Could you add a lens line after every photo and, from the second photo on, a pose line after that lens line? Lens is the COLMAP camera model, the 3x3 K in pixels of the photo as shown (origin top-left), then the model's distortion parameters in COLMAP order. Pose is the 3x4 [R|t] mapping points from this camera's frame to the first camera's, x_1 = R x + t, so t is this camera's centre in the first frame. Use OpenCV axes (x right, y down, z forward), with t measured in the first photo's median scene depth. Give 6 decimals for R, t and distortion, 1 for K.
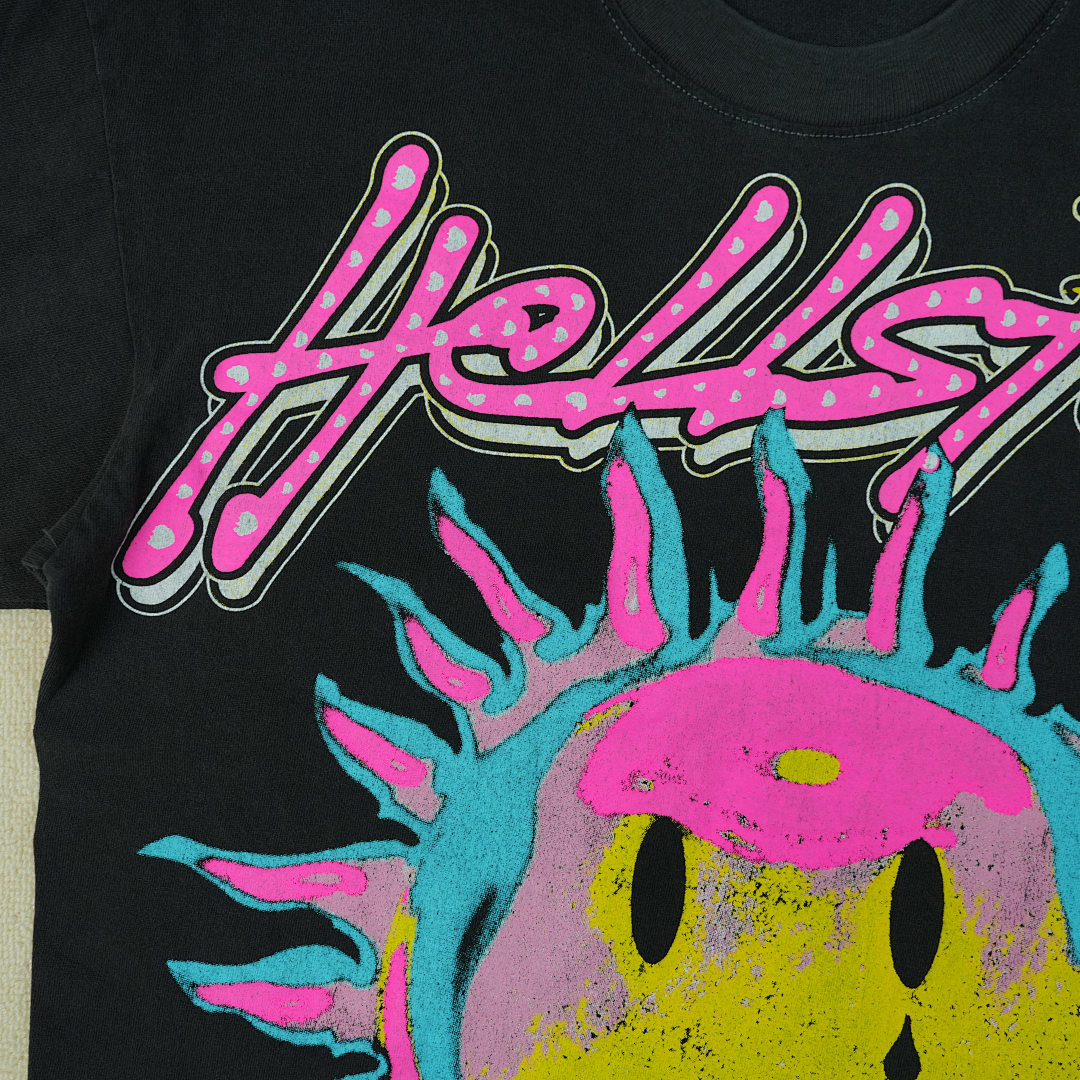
lens RADIAL K [[1032.3, 0, 550.1], [0, 1032.3, 539.6], [0, 0, 1]] dist [-0.006114, 0.000000]
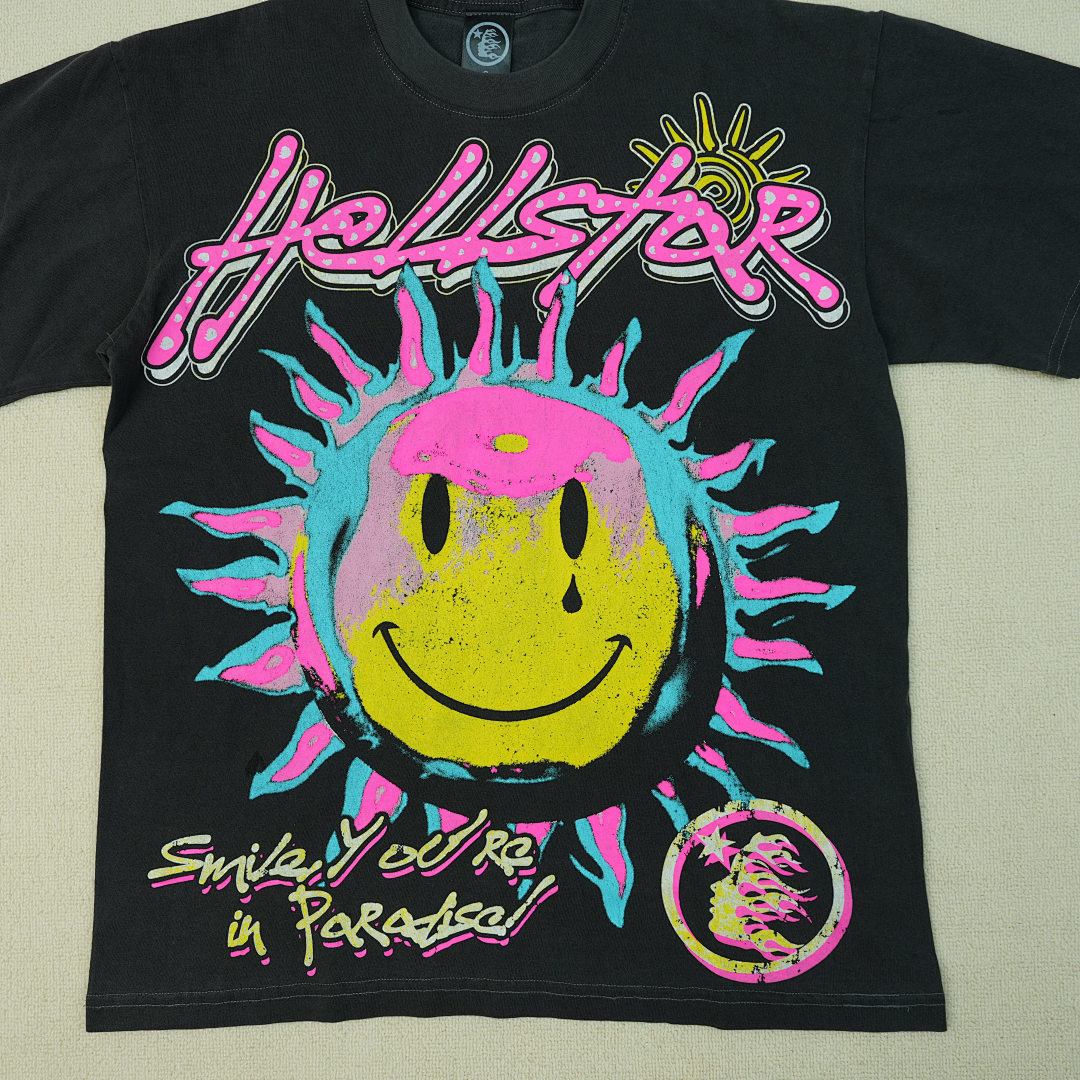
lens RADIAL K [[1032.3, 0, 522.8], [0, 1032.3, 549.4], [0, 0, 1]] dist [-0.006114, 0.000000]
pose [[0.998376, -0.054920, -0.015127, 0.291664], [0.053811, 0.996373, -0.065916, 0.543499], [0.018692, 0.064995, 0.997711, -0.874958]]
